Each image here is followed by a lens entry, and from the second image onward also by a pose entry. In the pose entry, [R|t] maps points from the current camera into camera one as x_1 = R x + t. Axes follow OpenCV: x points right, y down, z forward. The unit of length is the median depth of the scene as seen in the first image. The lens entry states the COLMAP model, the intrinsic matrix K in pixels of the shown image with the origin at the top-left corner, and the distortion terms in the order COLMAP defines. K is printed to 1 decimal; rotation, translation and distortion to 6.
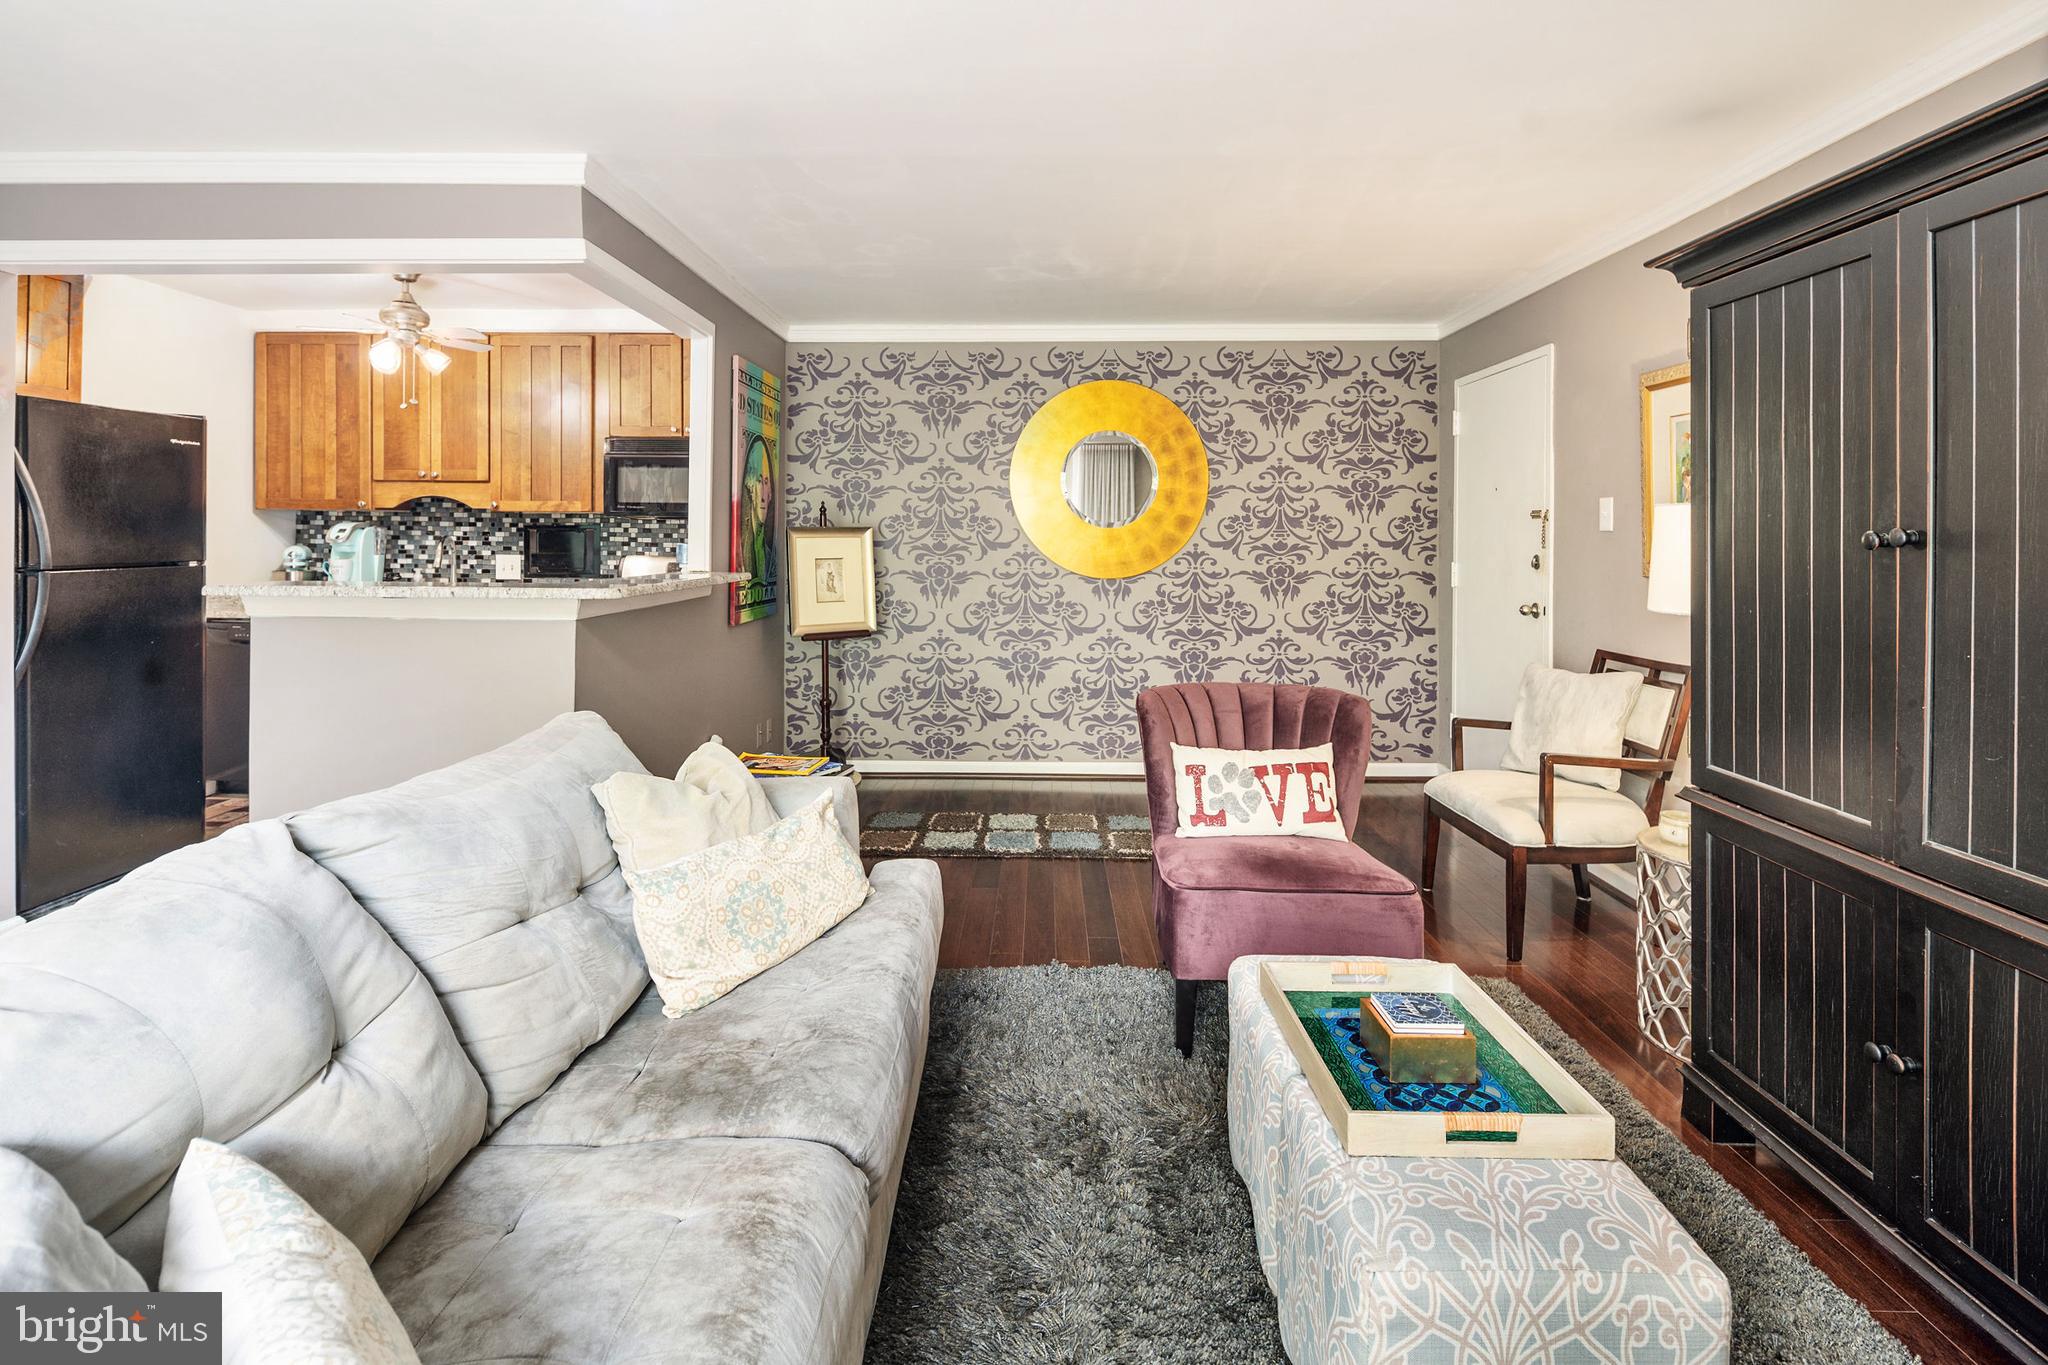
lens RADIAL K [[1007.2, 0, 1020.8], [0, 1007.2, 530.2], [0, 0, 1]] dist [0.006264, -0.005716]
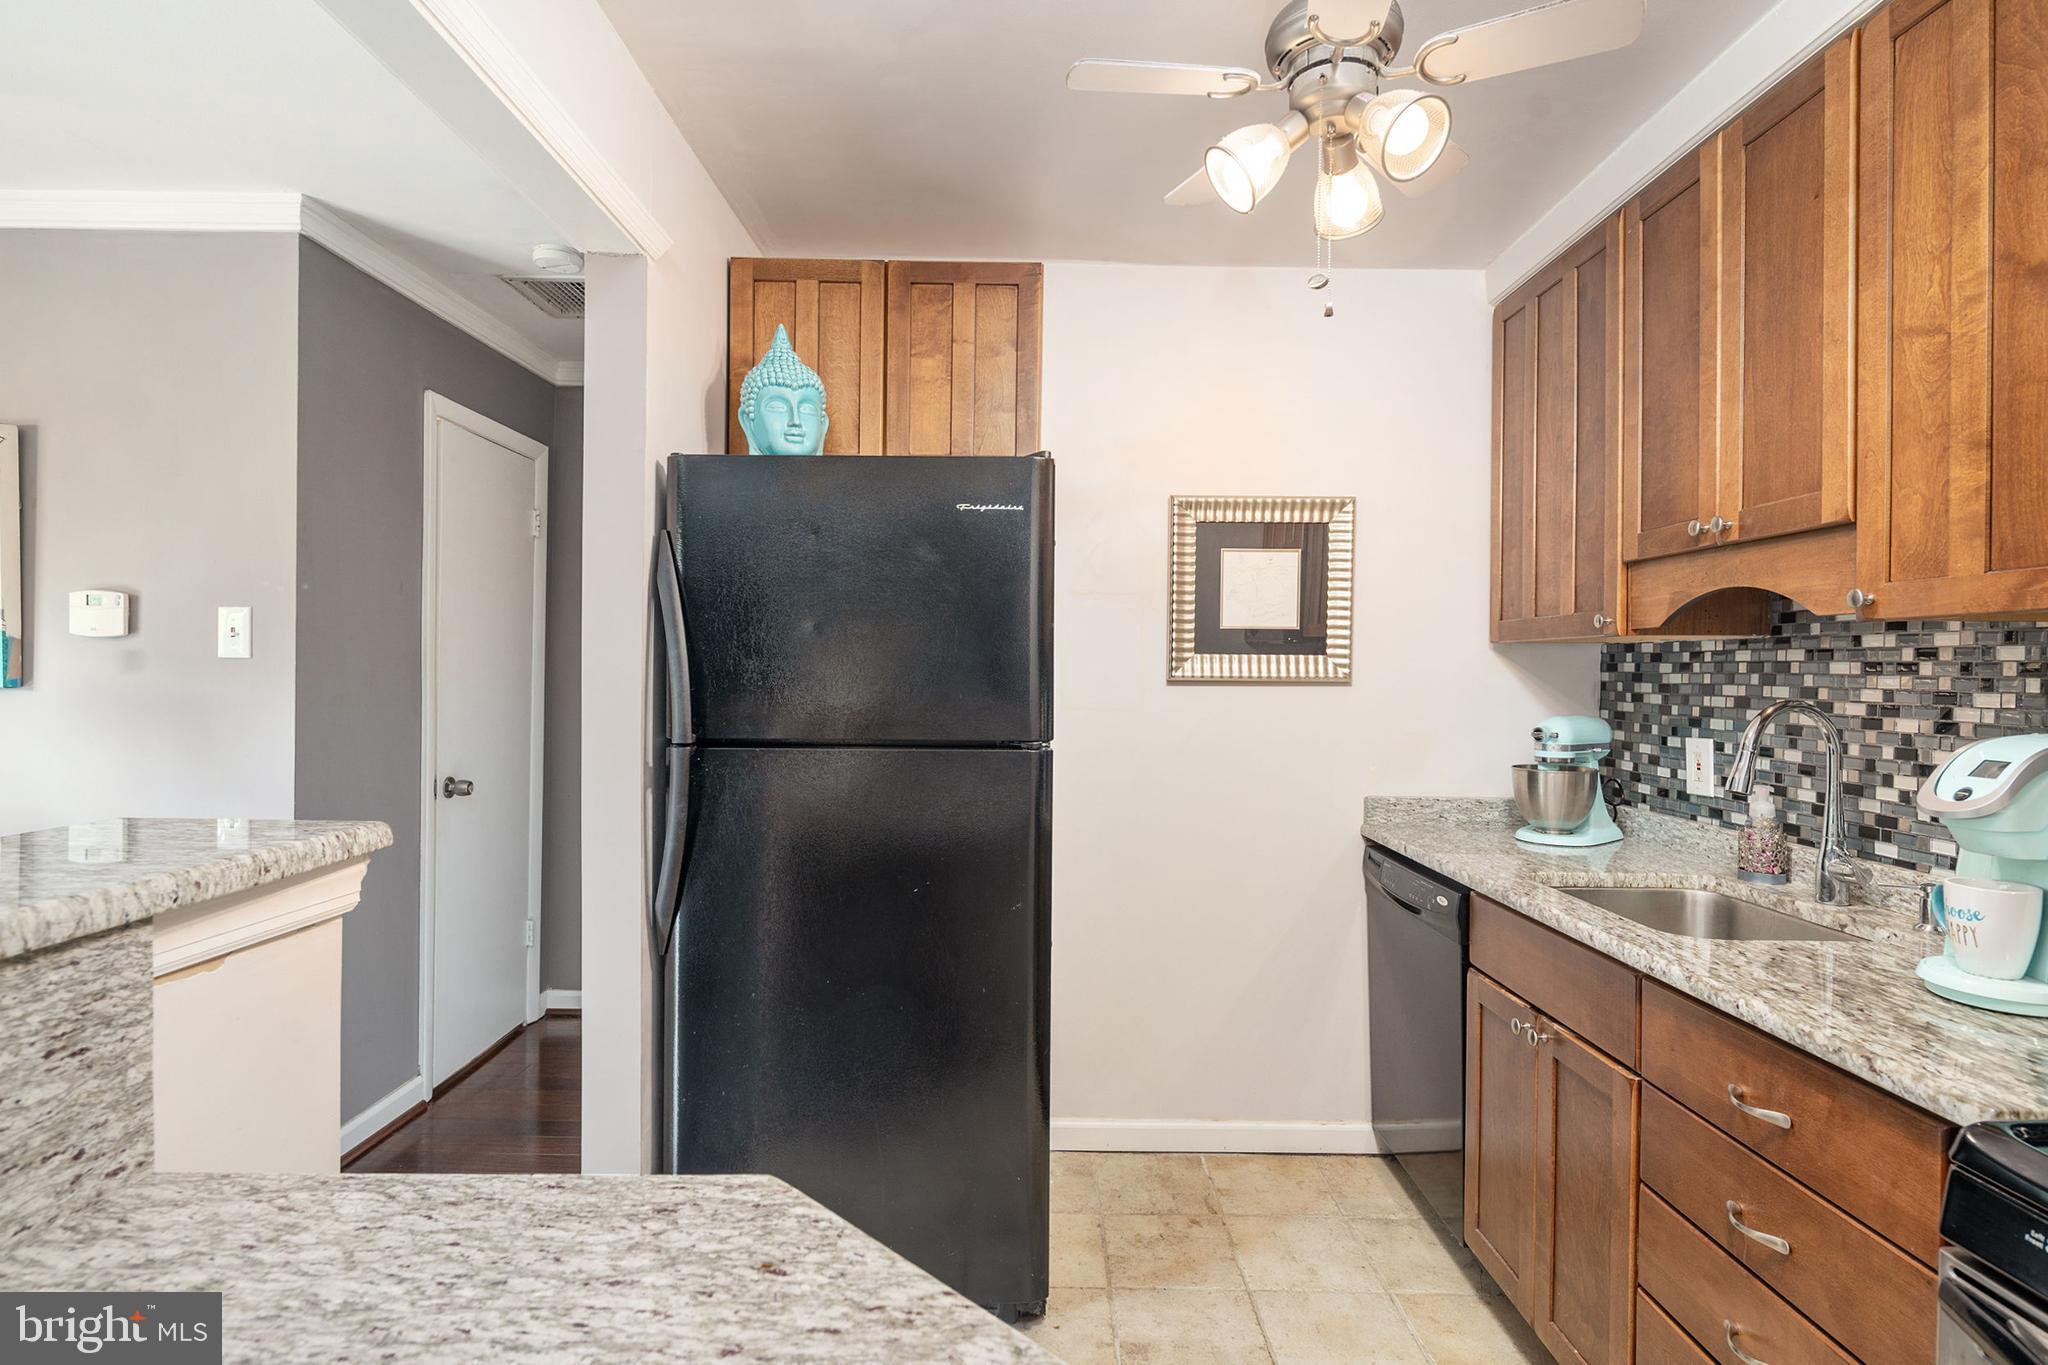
lens RADIAL K [[1020.1, 0, 1033.5], [0, 1020.1, 680.3], [0, 0, 1]] dist [0.000311, 0.000459]
pose [[0.030205, 0.002046, -0.999542, -0.223144], [-0.009998, 0.999948, 0.001745, 0.000257], [0.999494, 0.009941, 0.030224, 0.717586]]
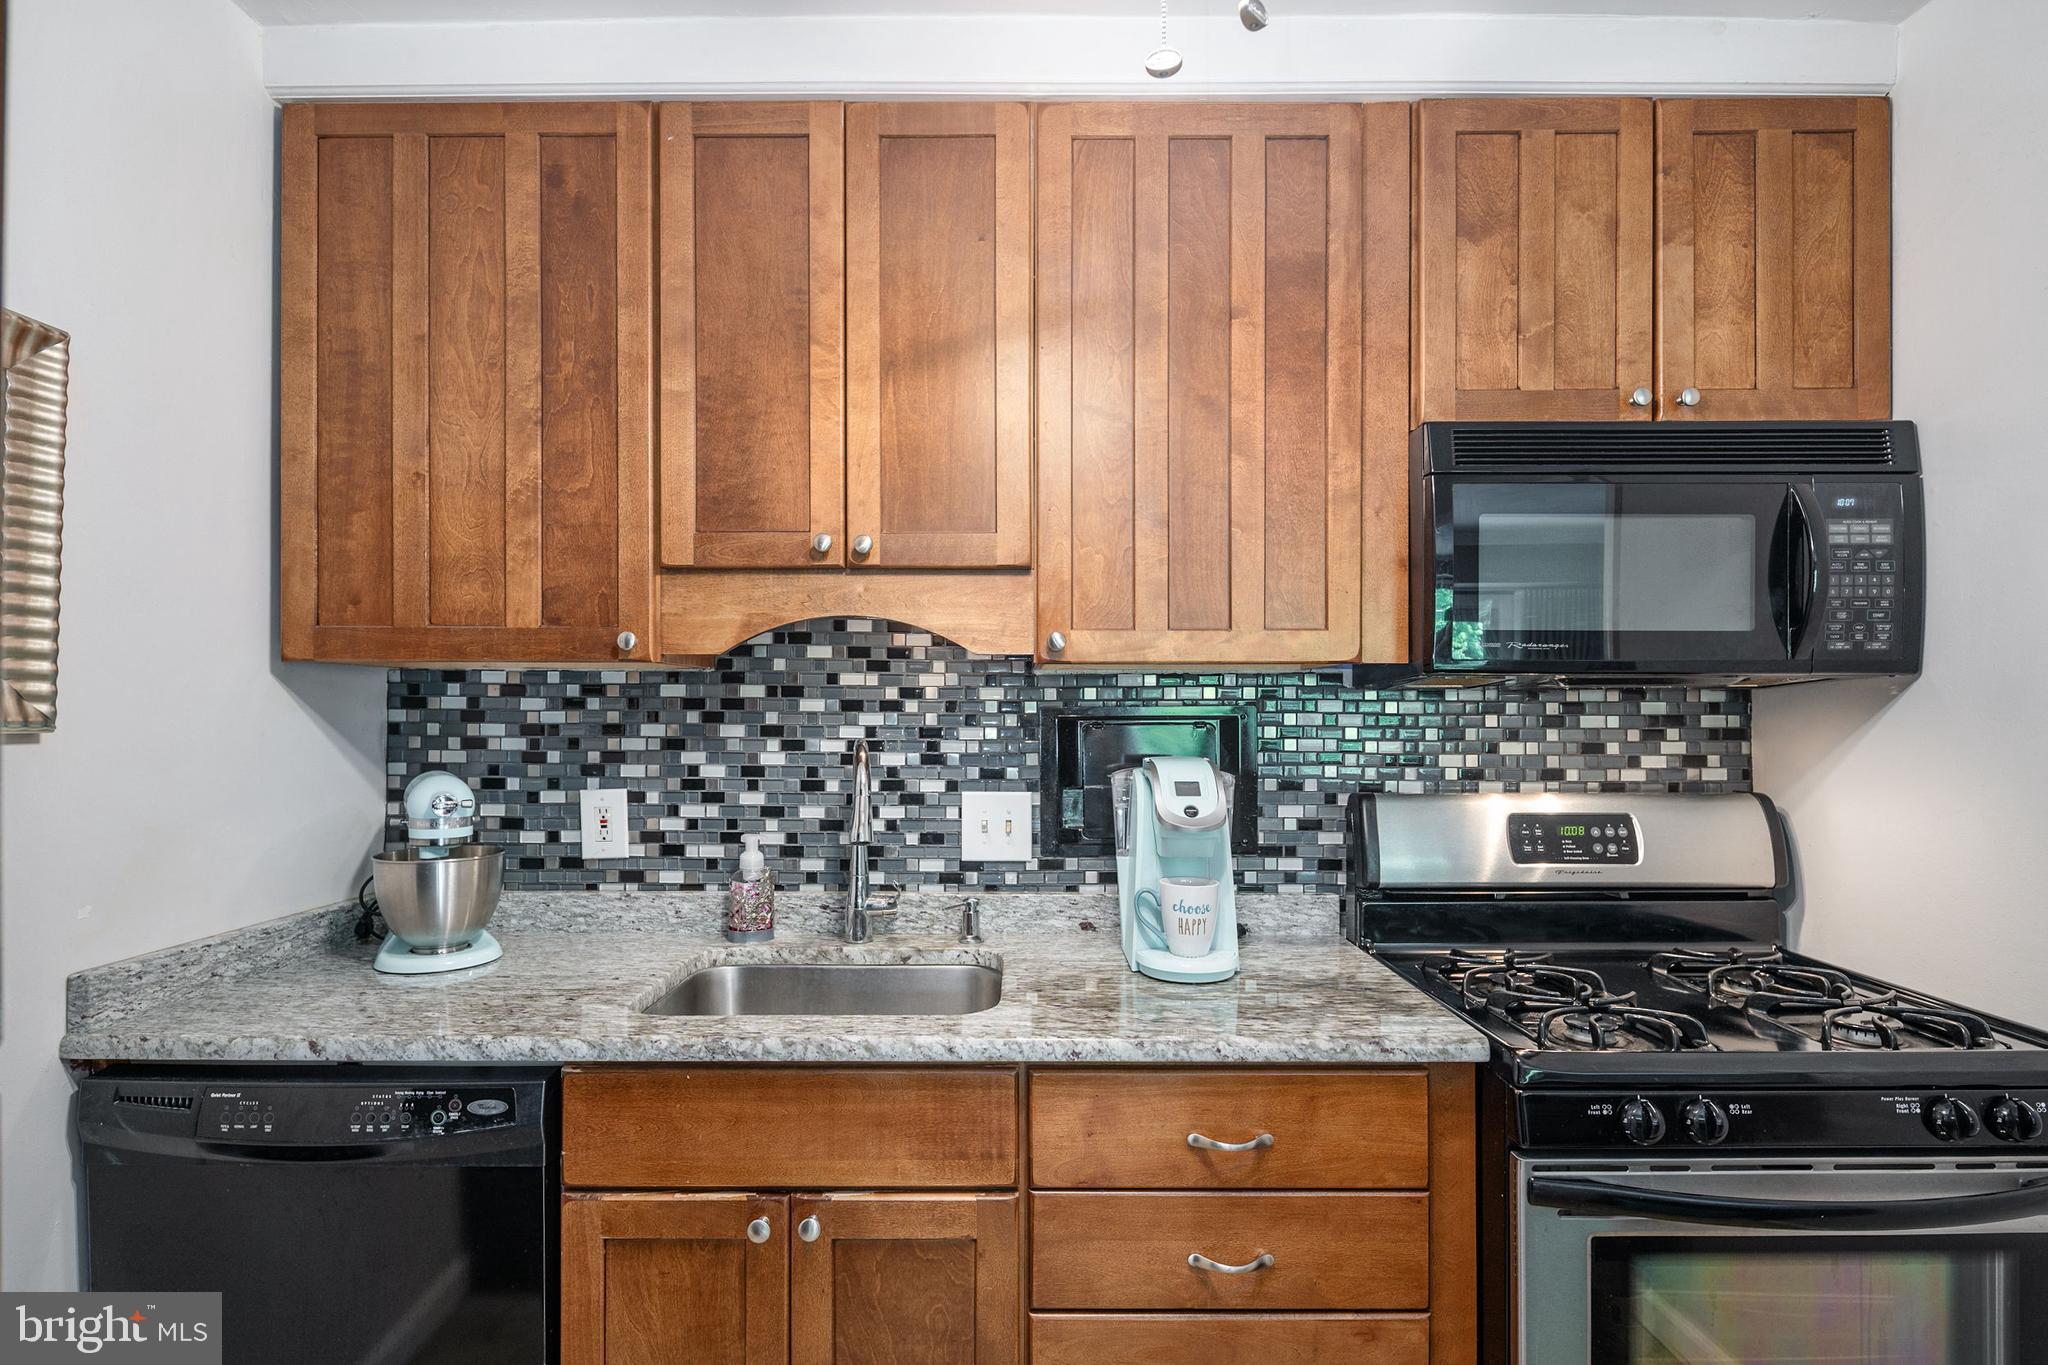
lens RADIAL K [[1007.2, 0, 1024.2], [0, 1007.2, 708.0], [0, 0, 1]] dist [0.006264, -0.005716]
pose [[0.999793, -0.005683, 0.019520, -0.513584], [0.005820, 0.999959, -0.007001, -0.002439], [-0.019479, 0.007113, 0.999785, 0.656199]]
